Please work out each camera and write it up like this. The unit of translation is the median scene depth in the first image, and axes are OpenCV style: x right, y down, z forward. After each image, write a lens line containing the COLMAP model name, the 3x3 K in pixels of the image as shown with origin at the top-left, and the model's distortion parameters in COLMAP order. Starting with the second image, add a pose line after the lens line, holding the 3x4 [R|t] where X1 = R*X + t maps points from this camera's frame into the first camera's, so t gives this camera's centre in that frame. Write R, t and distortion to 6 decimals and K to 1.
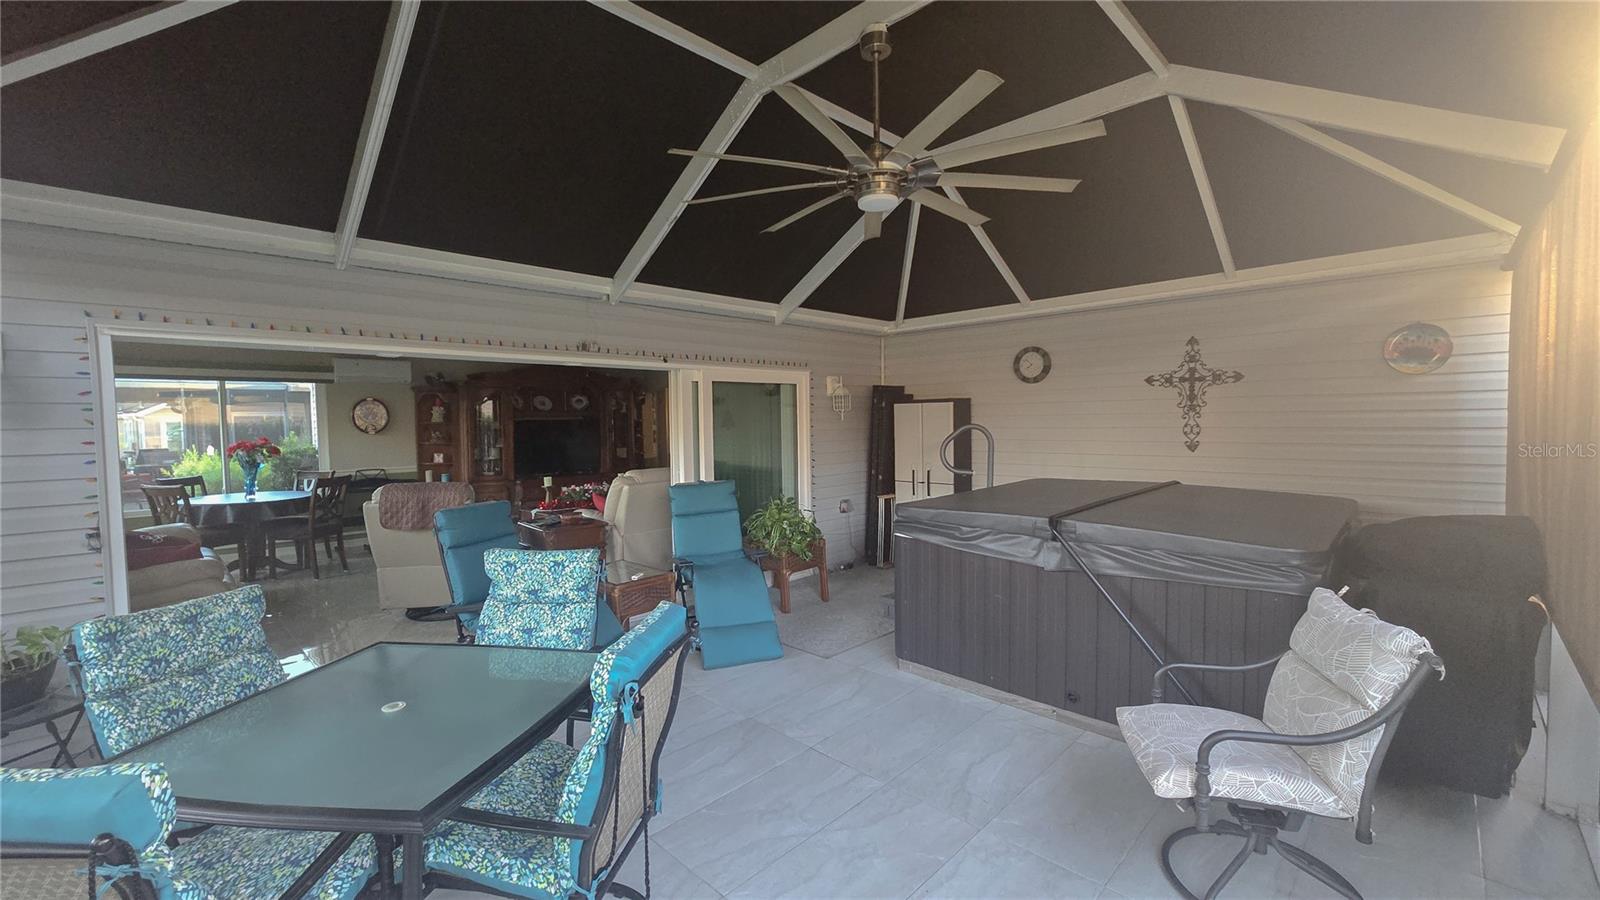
lens RADIAL K [[652.7, 0, 799.9], [0, 652.7, 452.8], [0, 0, 1]] dist [-0.015011, -0.000593]
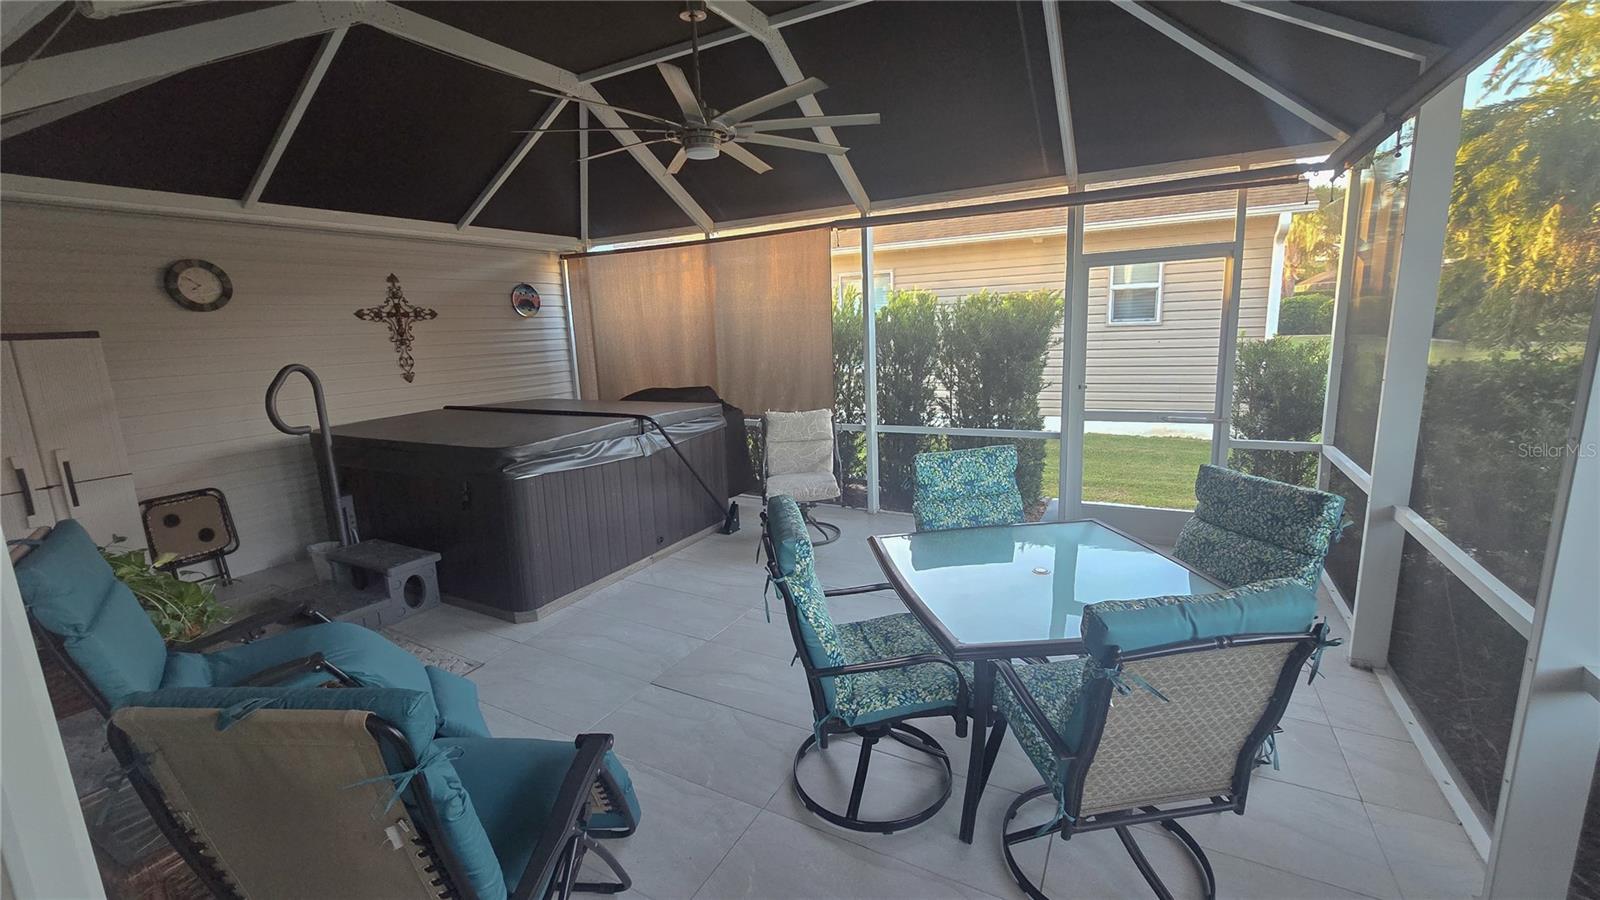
lens RADIAL K [[652.7, 0, 800.5], [0, 652.7, 446.8], [0, 0, 1]] dist [-0.015011, -0.000593]
pose [[-0.275572, -0.151436, 0.949277, -0.625407], [0.090484, 0.979042, 0.182452, -0.035125], [-0.957013, 0.136173, -0.256094, 0.667661]]
